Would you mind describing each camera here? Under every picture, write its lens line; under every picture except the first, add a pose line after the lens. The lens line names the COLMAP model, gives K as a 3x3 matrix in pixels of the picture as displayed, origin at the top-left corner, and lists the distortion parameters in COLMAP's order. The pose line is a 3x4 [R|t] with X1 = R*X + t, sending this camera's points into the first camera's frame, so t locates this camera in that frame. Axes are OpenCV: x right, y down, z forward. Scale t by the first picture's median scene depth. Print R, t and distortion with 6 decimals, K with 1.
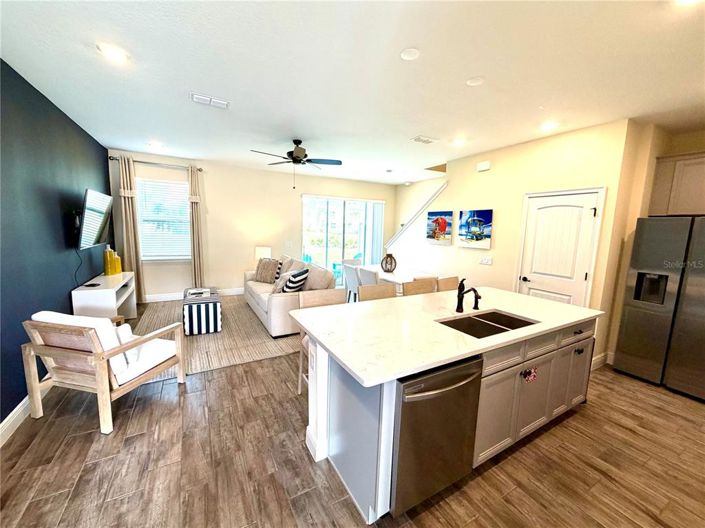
lens RADIAL K [[281.2, 0, 353.4], [0, 281.2, 263.8], [0, 0, 1]] dist [0.000753, -0.000245]
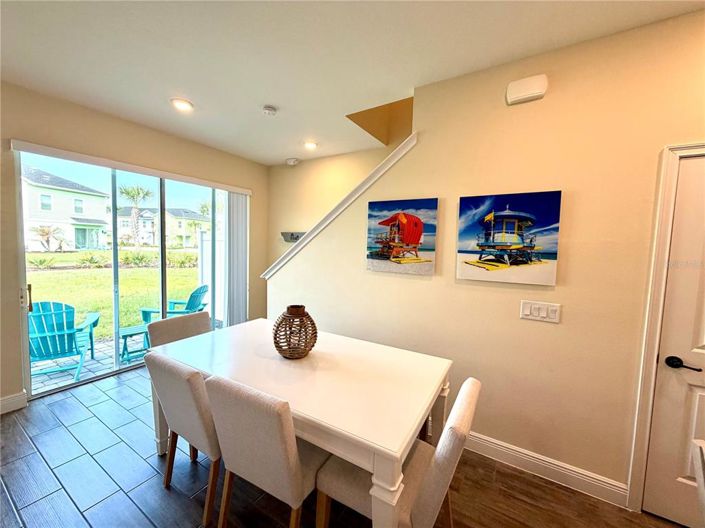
lens RADIAL K [[281.2, 0, 350.8], [0, 281.2, 262.6], [0, 0, 1]] dist [0.000753, -0.000245]
pose [[0.873351, -0.033448, 0.485942, 0.016322], [0.058362, 0.997638, -0.036221, -0.077855], [-0.483583, 0.059994, 0.873240, 0.681393]]
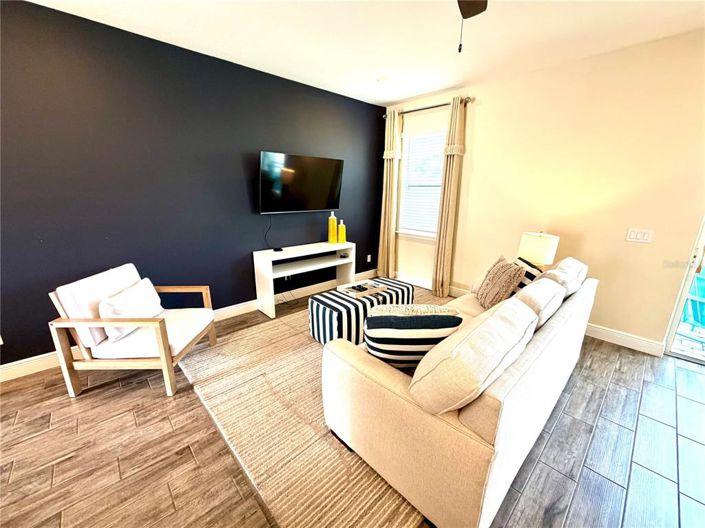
lens RADIAL K [[281.2, 0, 350.8], [0, 281.2, 264.0], [0, 0, 1]] dist [0.000753, -0.000245]
pose [[0.224456, 0.223500, -0.948508, 0.084475], [-0.127722, 0.971694, 0.198739, -0.077844], [0.966078, 0.076538, 0.246649, 0.697031]]
